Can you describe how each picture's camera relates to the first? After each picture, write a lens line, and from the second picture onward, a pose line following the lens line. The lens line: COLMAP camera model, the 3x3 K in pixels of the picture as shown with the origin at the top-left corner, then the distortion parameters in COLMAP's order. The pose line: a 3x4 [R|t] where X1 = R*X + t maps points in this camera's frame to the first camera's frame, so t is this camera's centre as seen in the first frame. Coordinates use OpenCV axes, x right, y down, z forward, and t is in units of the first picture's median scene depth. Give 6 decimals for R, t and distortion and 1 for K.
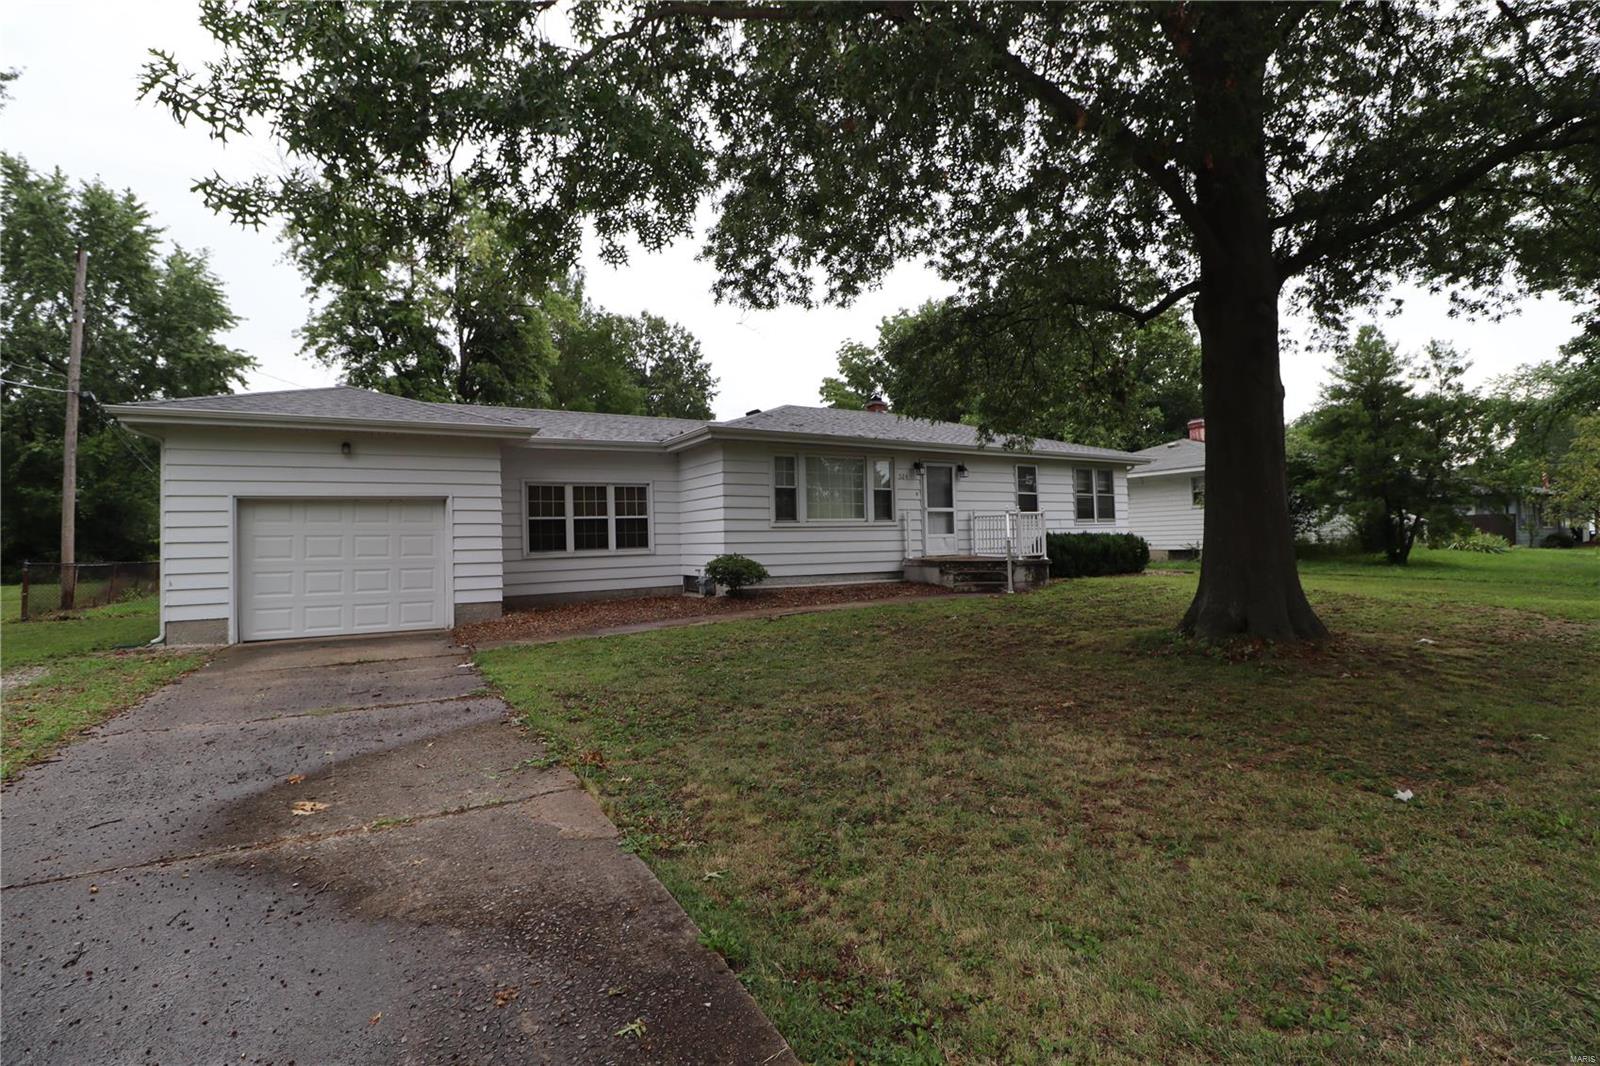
lens RADIAL K [[742.0, 0, 810.8], [0, 742.0, 524.0], [0, 0, 1]] dist [0.000756, -0.012527]
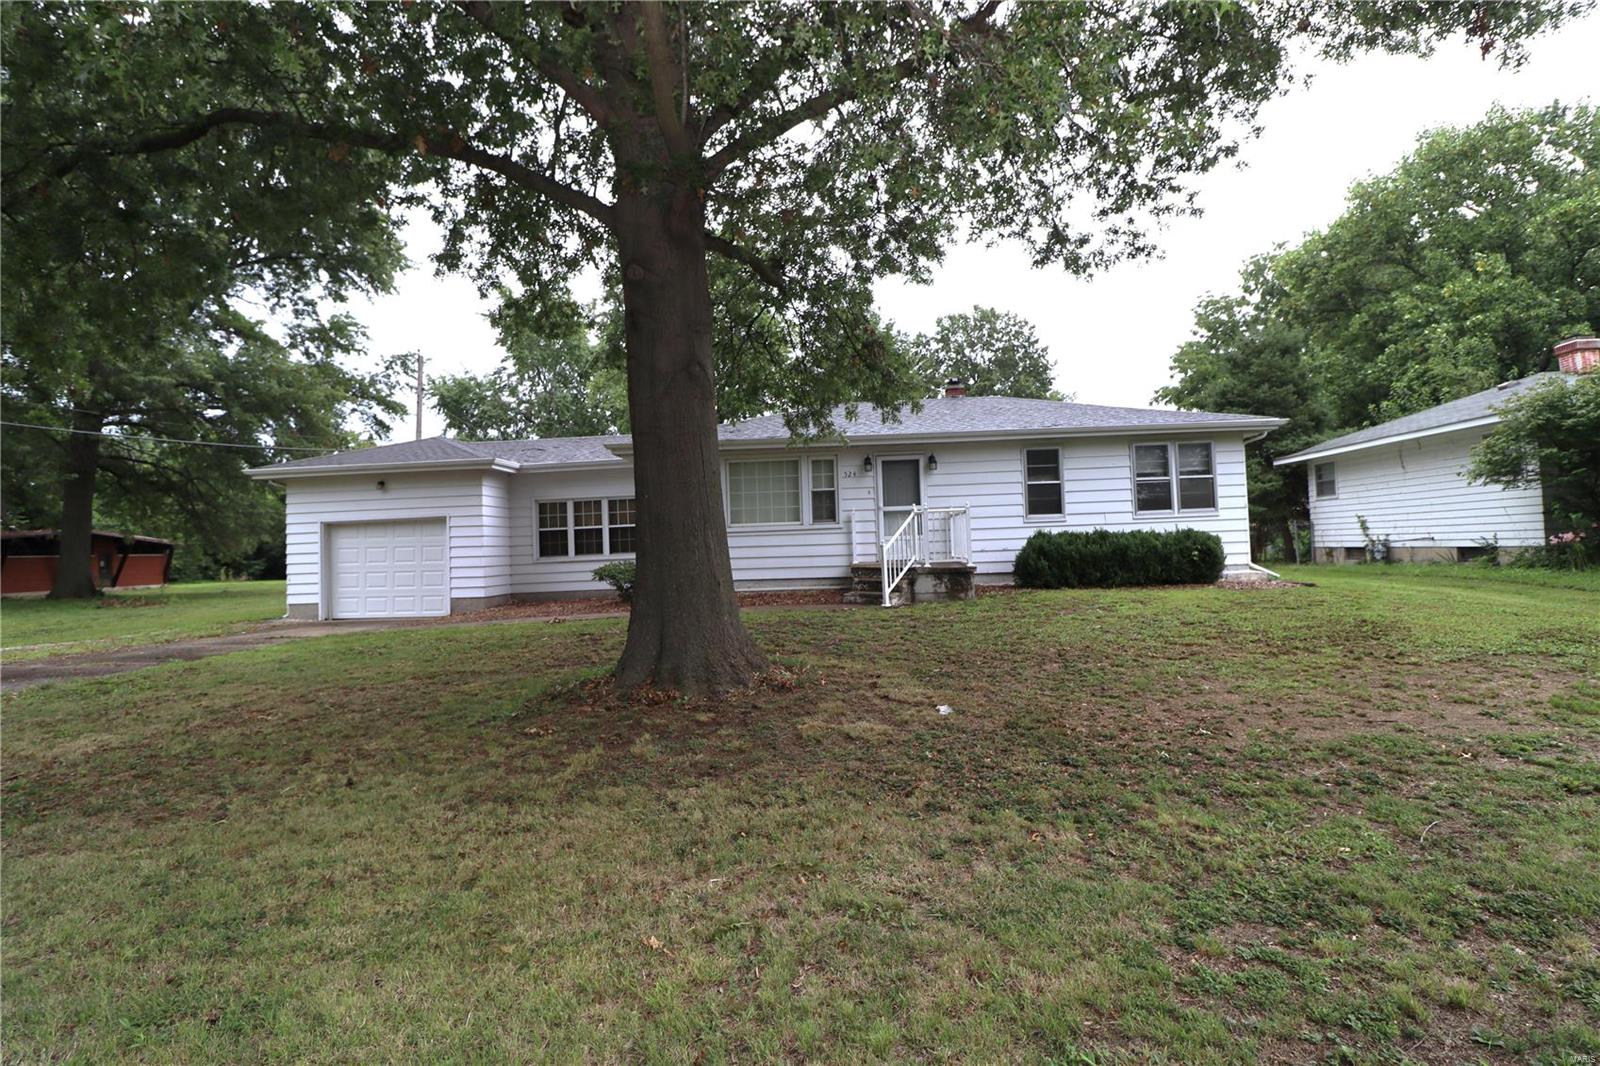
lens RADIAL K [[742.0, 0, 810.8], [0, 742.0, 524.0], [0, 0, 1]] dist [0.000756, -0.012527]
pose [[0.825288, -0.023442, -0.564225, 0.615056], [0.029116, 0.999575, 0.001057, -0.004848], [0.563961, -0.017300, 0.825620, 0.215819]]
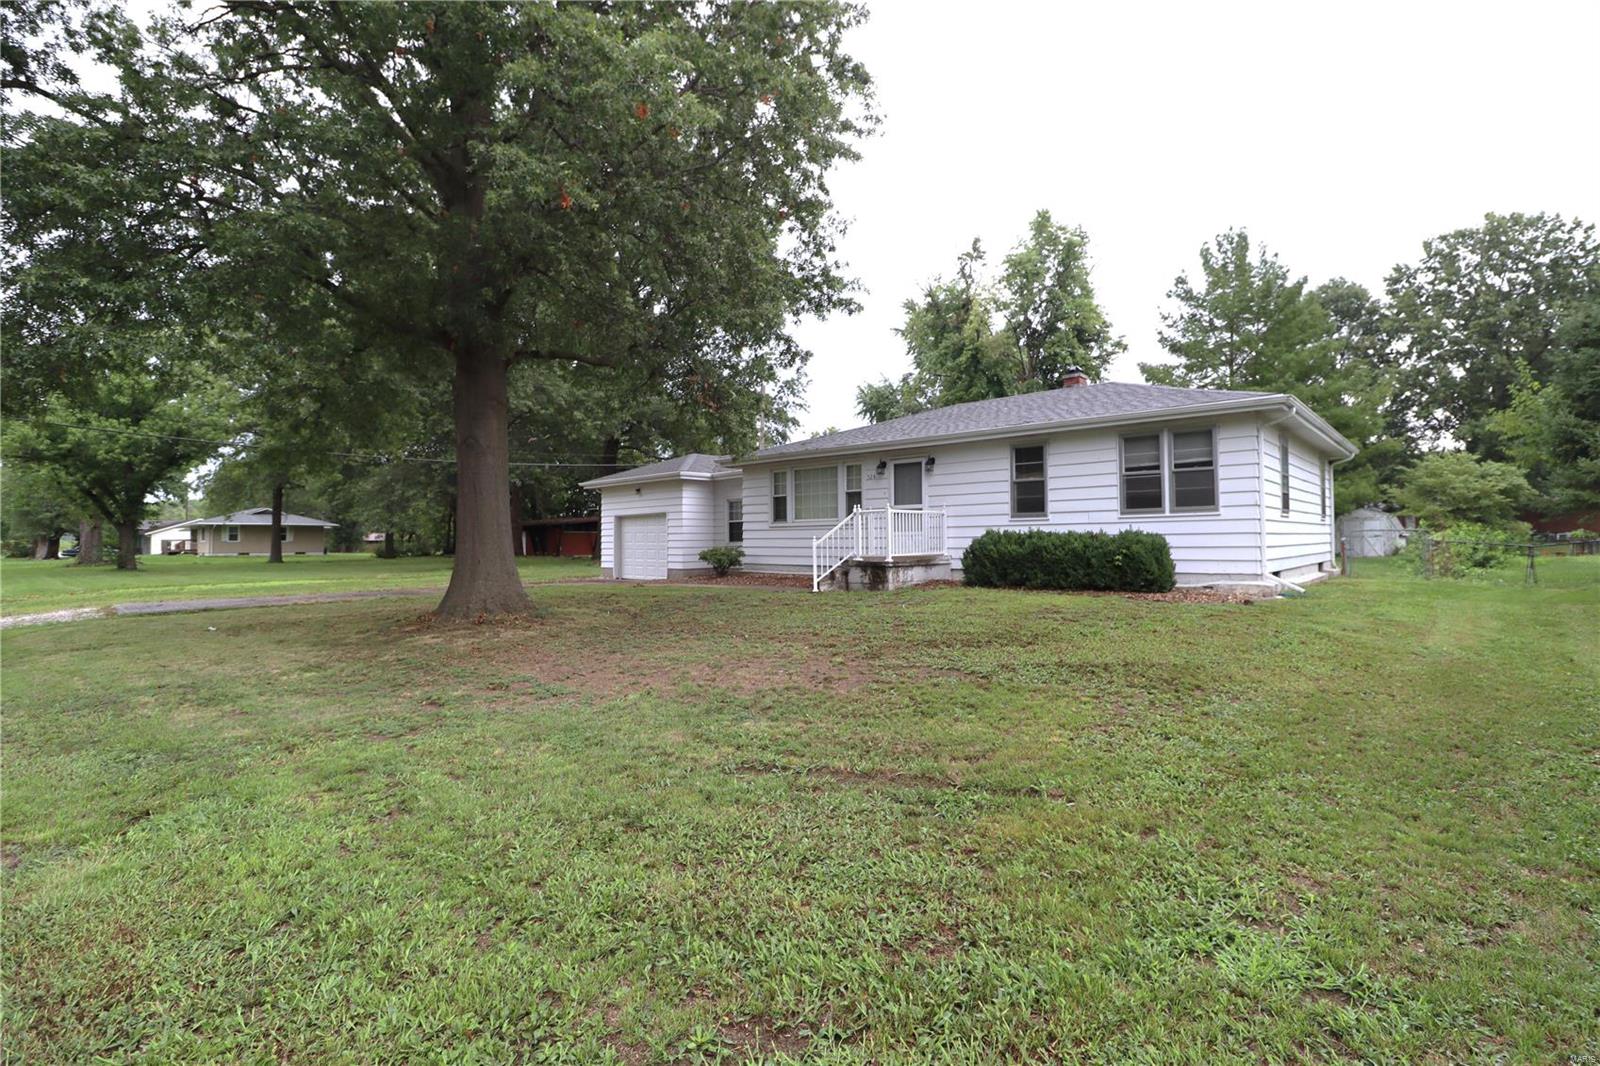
lens RADIAL K [[742.0, 0, 810.8], [0, 742.0, 524.0], [0, 0, 1]] dist [0.000756, -0.012527]
pose [[0.290727, -0.003573, -0.956799, 1.125596], [0.024995, 0.999680, 0.003861, -0.003770], [0.956480, -0.025037, 0.290723, 0.623905]]
